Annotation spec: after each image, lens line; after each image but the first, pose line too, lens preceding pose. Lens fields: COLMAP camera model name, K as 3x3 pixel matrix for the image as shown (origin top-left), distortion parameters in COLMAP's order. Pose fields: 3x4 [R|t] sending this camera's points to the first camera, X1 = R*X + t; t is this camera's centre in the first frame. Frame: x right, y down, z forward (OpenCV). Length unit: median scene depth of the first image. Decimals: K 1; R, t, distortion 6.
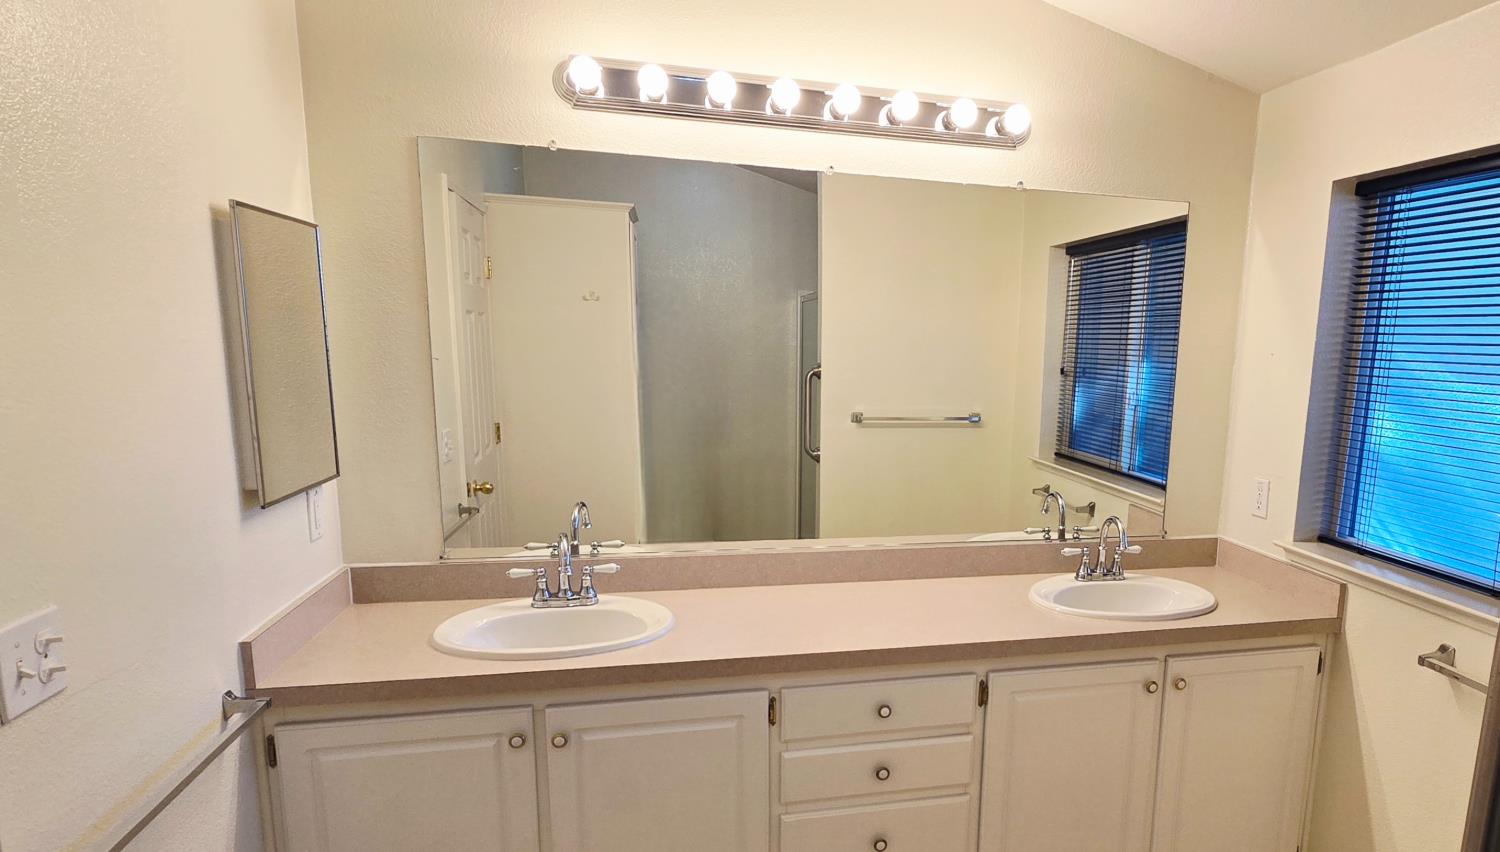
lens RADIAL K [[722.5, 0, 750.0], [0, 722.5, 426.0], [0, 0, 1]] dist [-0.000849, -0.000364]
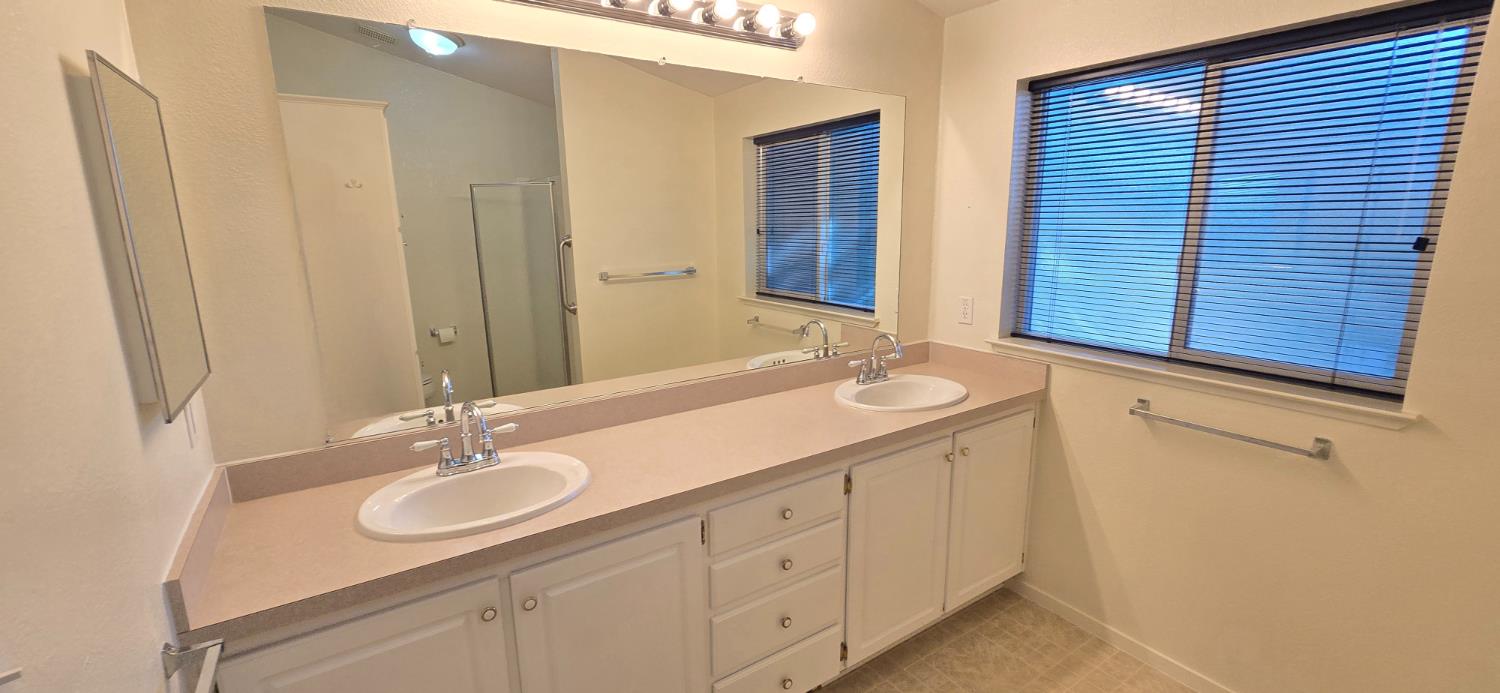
lens RADIAL K [[564.4, 0, 656.6], [0, 564.4, 307.0], [0, 0, 1]] dist [-0.000101, -0.000099]
pose [[0.955974, -0.085001, 0.280870, -0.202901], [0.073675, 0.995995, 0.050664, -0.008275], [-0.284051, -0.027741, 0.958408, 0.138355]]
